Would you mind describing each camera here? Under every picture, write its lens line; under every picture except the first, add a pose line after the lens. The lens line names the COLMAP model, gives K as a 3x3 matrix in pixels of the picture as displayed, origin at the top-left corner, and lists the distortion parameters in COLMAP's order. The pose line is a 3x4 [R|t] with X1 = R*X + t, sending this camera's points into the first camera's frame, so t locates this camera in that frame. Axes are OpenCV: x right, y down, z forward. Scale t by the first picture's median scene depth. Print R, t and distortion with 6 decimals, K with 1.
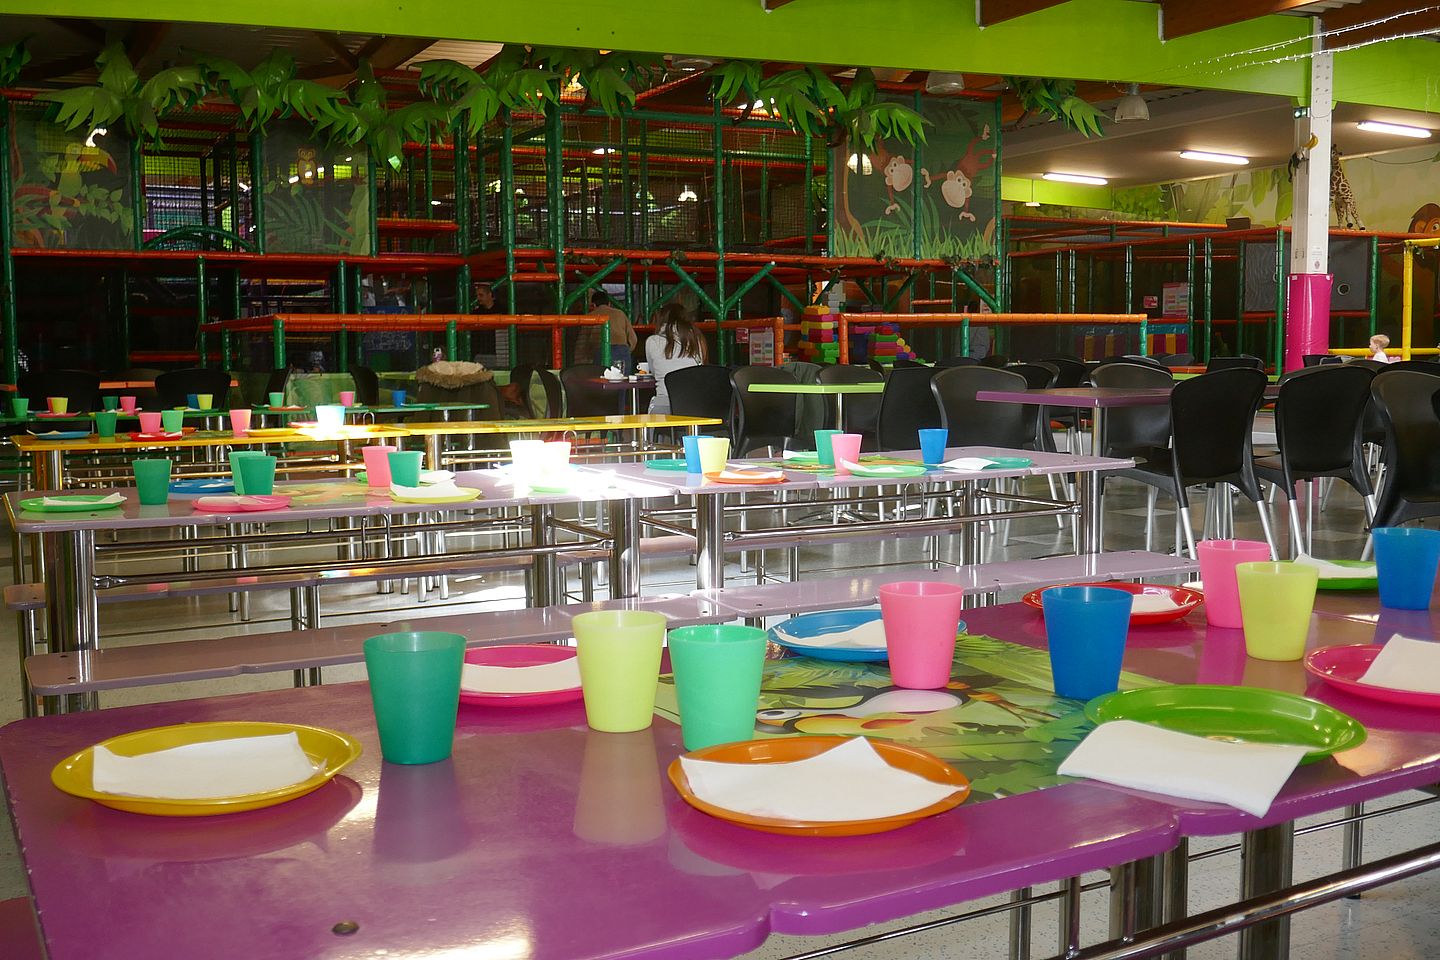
lens RADIAL K [[1462.5, 0, 719.7], [0, 1462.5, 478.6], [0, 0, 1]] dist [0.115160, 0.000000]
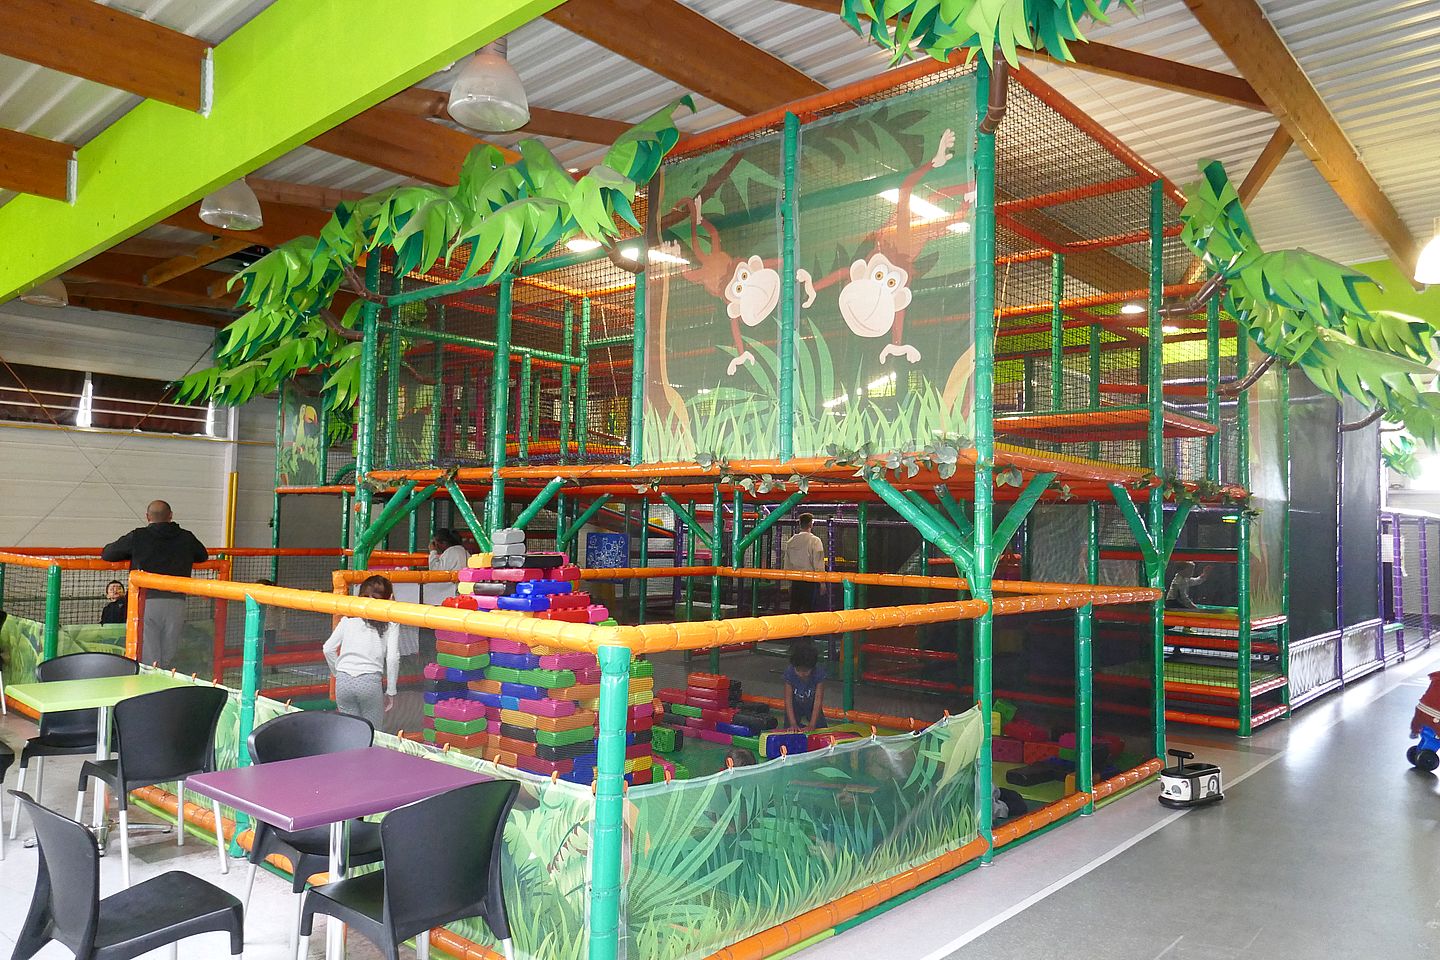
lens RADIAL K [[1021.7, 0, 721.0], [0, 1021.7, 477.8], [0, 0, 1]] dist [-0.000911, -0.000013]
pose [[0.332649, -0.029638, -0.942585, 0.437336], [-0.104787, 0.992155, -0.068177, -0.120097], [0.937211, 0.121449, 0.326933, 0.881368]]
